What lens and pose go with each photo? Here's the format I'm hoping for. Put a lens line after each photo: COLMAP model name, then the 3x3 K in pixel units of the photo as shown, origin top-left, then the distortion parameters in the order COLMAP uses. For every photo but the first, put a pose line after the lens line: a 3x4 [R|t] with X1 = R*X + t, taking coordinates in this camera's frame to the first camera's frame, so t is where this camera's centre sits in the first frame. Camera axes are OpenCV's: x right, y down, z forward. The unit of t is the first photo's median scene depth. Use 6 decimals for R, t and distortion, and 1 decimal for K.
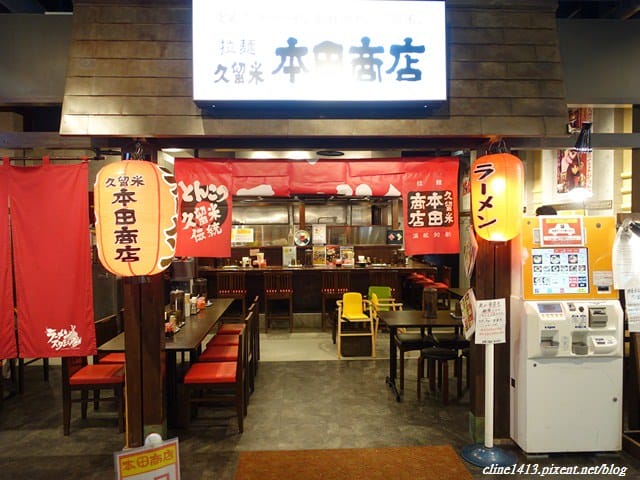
lens RADIAL K [[469.8, 0, 333.9], [0, 469.8, 240.3], [0, 0, 1]] dist [-0.000950, -0.001826]
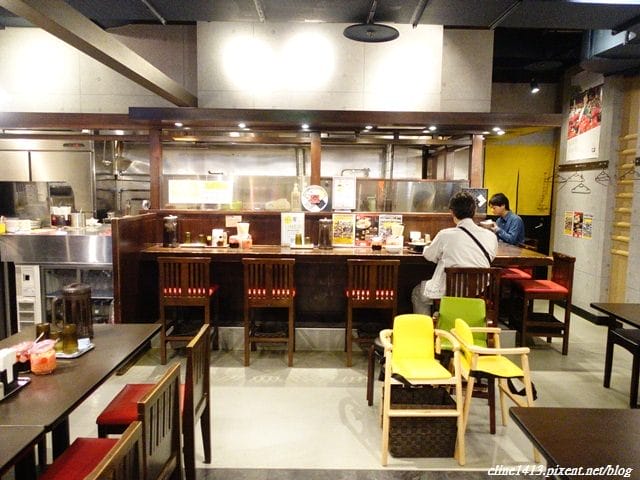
lens RADIAL K [[469.8, 0, 333.9], [0, 469.8, 240.3], [0, 0, 1]] dist [-0.000950, -0.001826]
pose [[0.998783, 0.026152, -0.041805, -0.018461], [-0.022960, 0.996912, 0.075093, 0.002109], [0.043640, -0.074042, 0.996300, 0.421140]]
